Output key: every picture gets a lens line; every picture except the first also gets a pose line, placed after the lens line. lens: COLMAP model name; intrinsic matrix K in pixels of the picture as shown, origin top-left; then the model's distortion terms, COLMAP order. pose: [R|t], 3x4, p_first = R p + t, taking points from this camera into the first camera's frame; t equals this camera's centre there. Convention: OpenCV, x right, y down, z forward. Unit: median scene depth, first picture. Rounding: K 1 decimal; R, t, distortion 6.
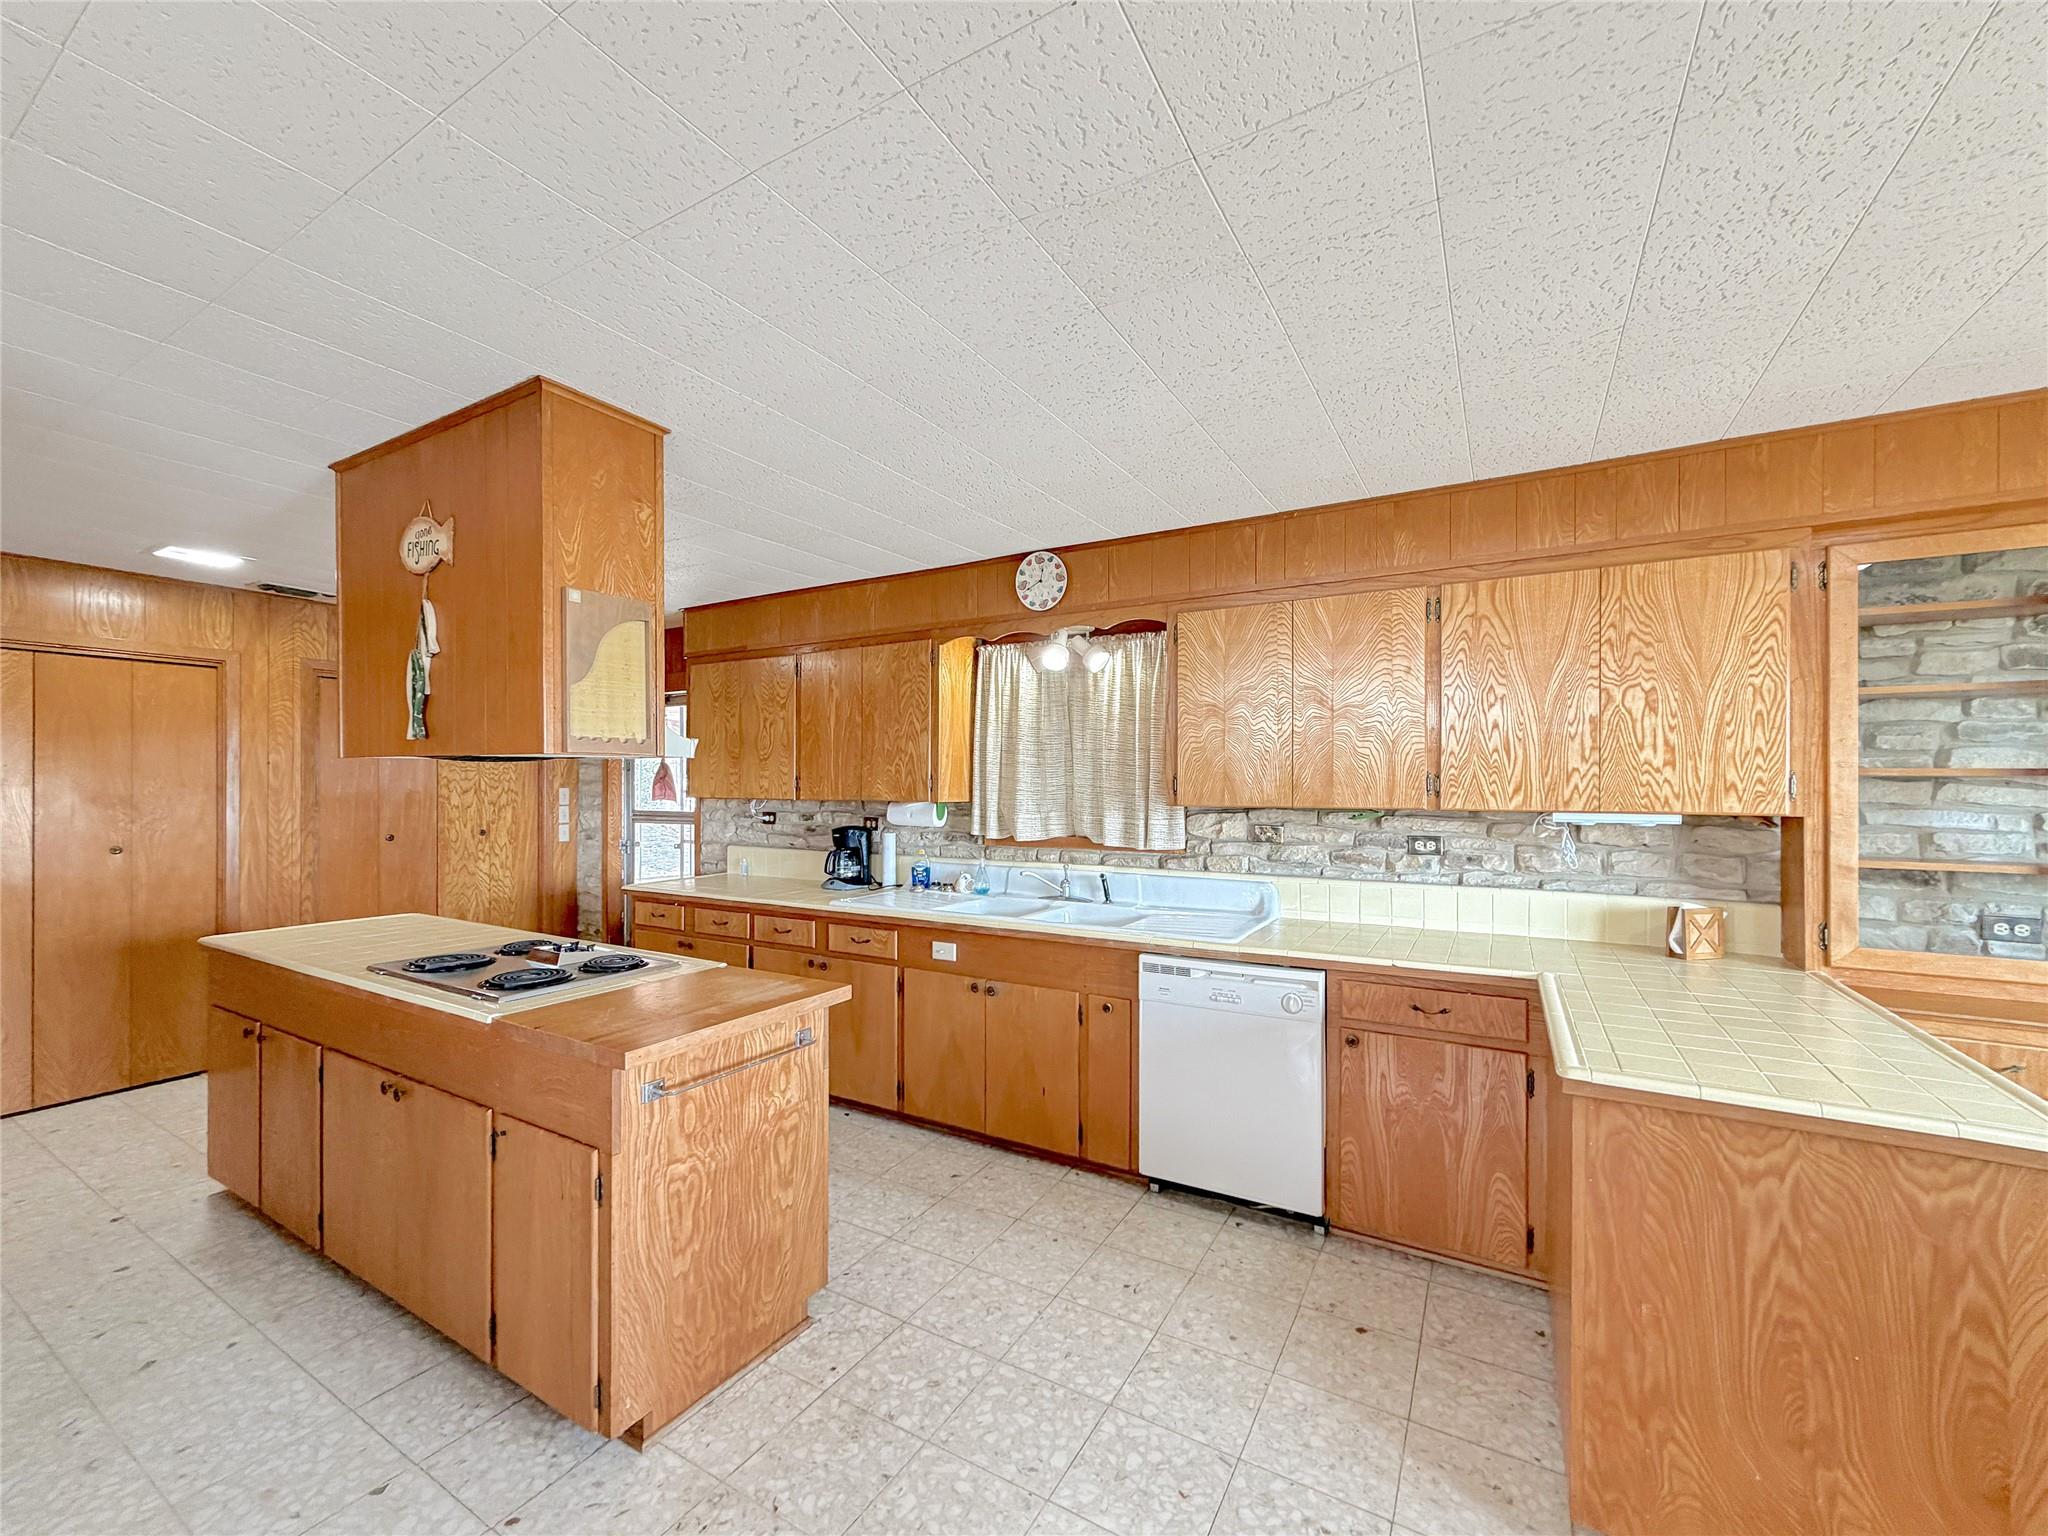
lens RADIAL K [[818.3, 0, 1018.3], [0, 818.3, 789.1], [0, 0, 1]] dist [-0.000698, -0.000152]
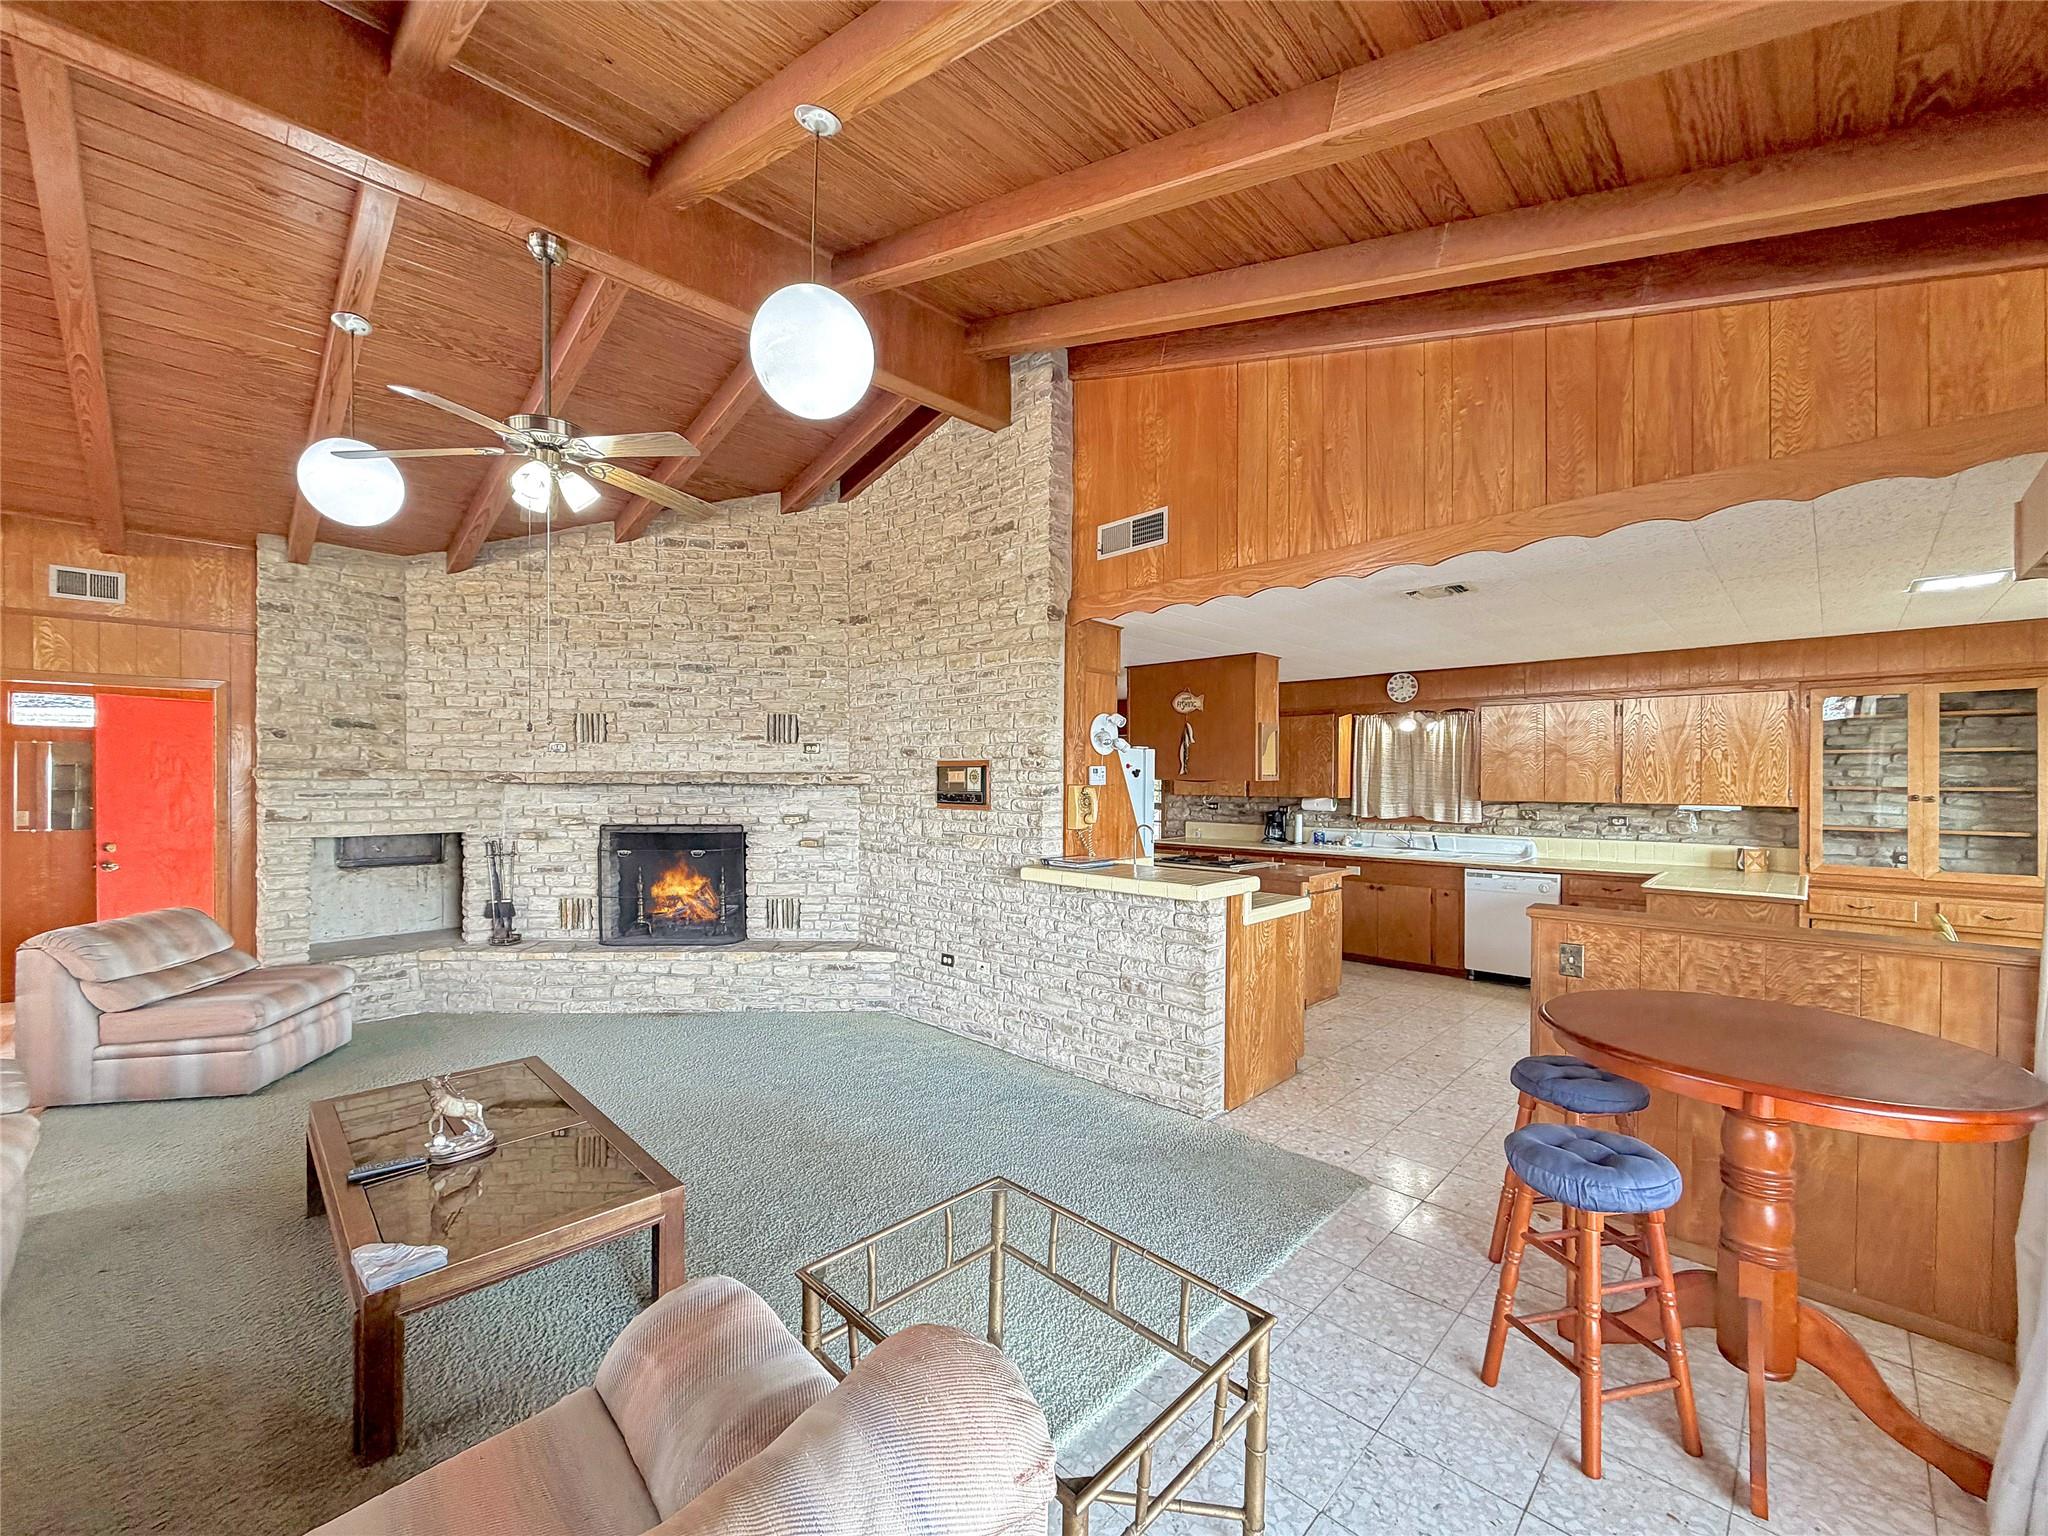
lens RADIAL K [[818.2, 0, 1014.7], [0, 818.2, 781.0], [0, 0, 1]] dist [-0.000573, -0.000040]
pose [[0.969754, 0.001825, -0.244080, -0.542104], [-0.002691, 0.999991, -0.003217, -0.023561], [0.244072, 0.003777, 0.969750, -1.576719]]
